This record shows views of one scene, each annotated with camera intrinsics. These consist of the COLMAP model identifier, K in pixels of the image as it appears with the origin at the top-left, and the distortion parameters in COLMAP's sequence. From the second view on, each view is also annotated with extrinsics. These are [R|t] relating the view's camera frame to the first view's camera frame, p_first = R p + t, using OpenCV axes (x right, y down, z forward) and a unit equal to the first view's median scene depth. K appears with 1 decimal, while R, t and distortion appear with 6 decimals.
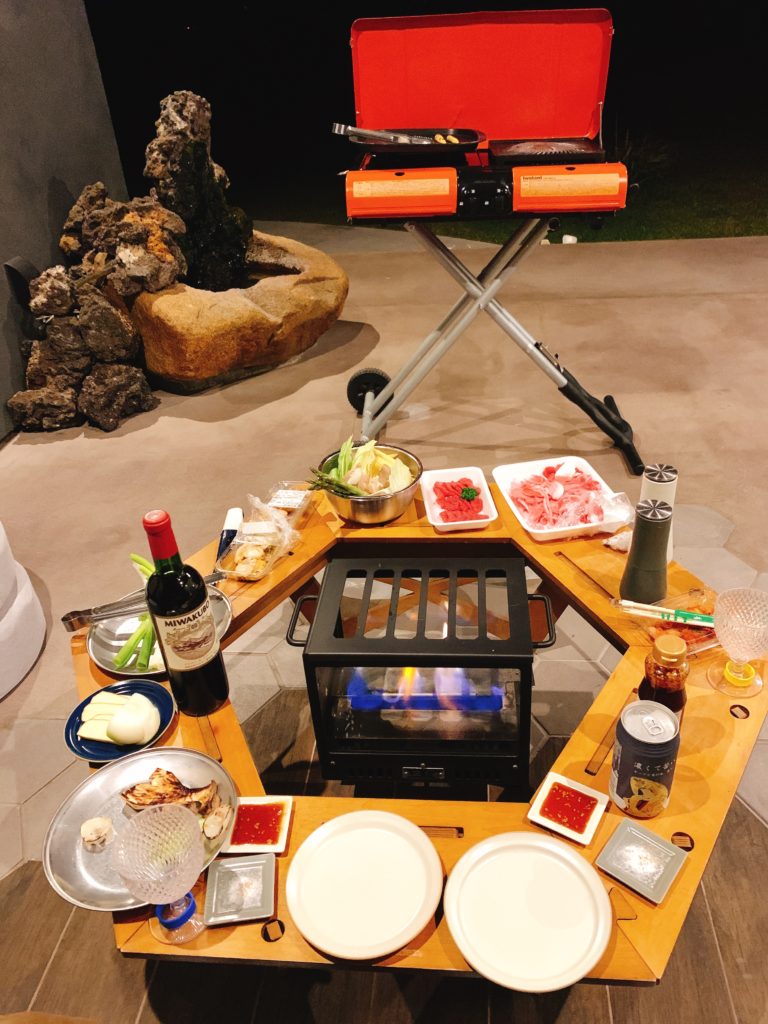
lens RADIAL K [[768.6, 0, 392.7], [0, 768.6, 505.5], [0, 0, 1]] dist [0.072853, -0.089946]
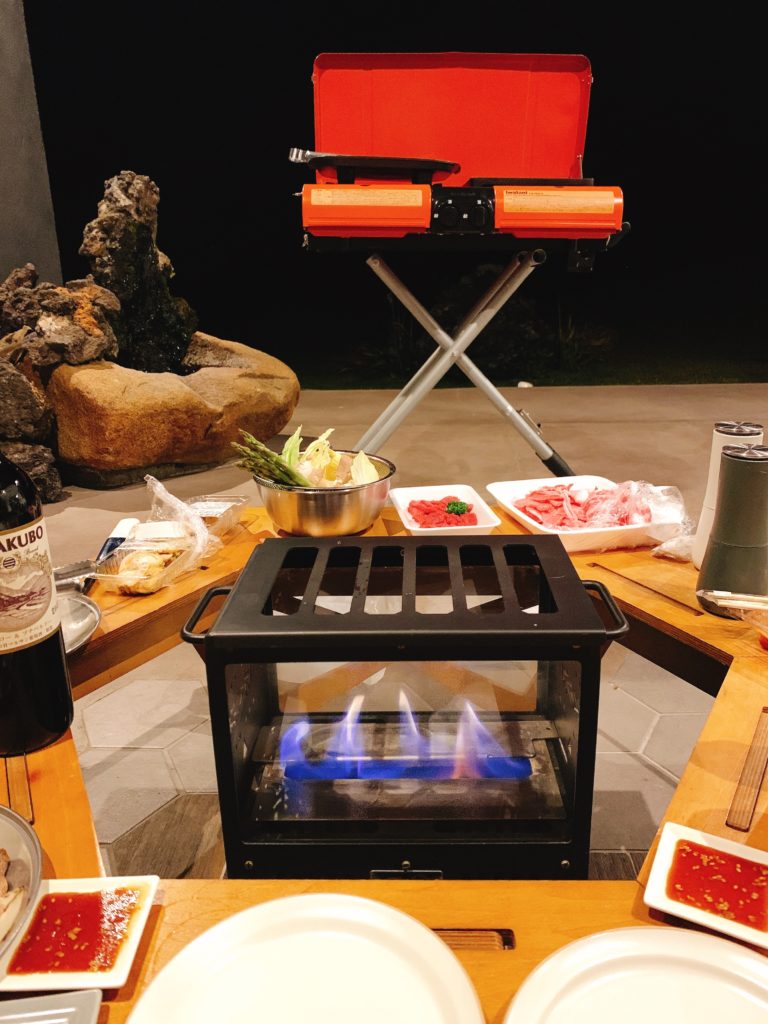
lens RADIAL K [[778.4, 0, 389.5], [0, 778.4, 512.6], [0, 0, 1]] dist [0.051711, -0.074796]
pose [[0.997621, 0.024904, 0.064285, -0.007620], [-0.008629, 0.970247, -0.241965, 0.097328], [-0.068398, 0.240835, 0.968153, 0.162995]]
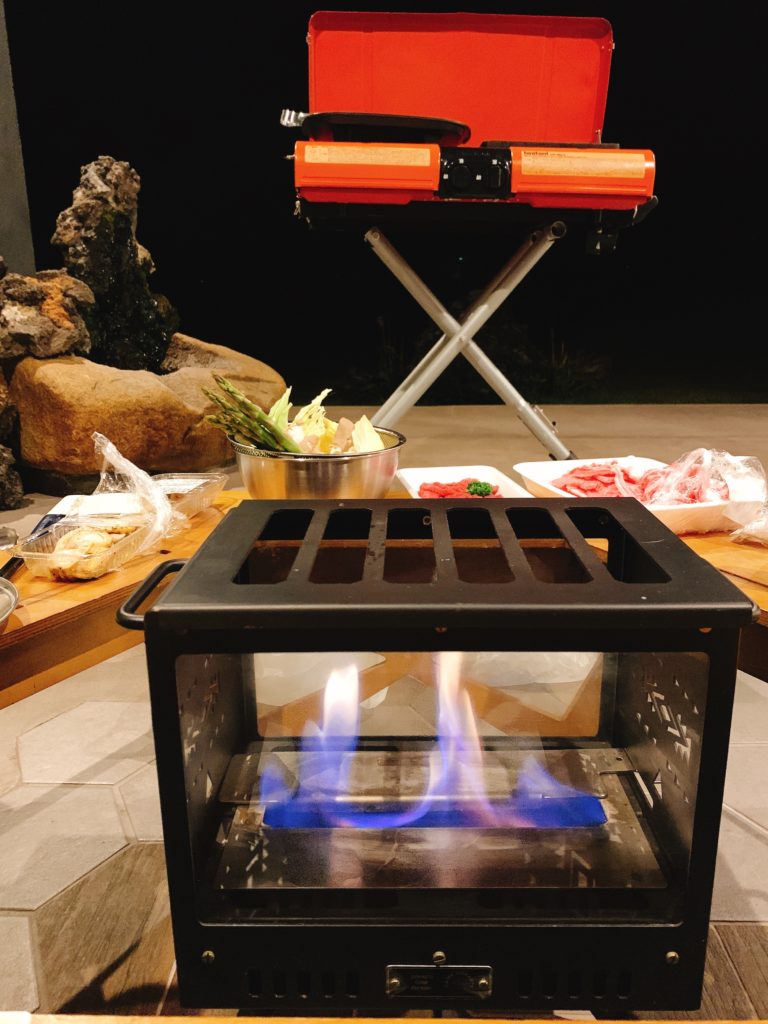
lens RADIAL K [[786.7, 0, 387.7], [0, 786.7, 510.1], [0, 0, 1]] dist [0.014082, -0.000604]
pose [[0.996192, 0.037563, 0.078678, -0.011940], [-0.013479, 0.957932, -0.286678, 0.102093], [-0.086137, 0.284526, 0.954791, 0.242376]]
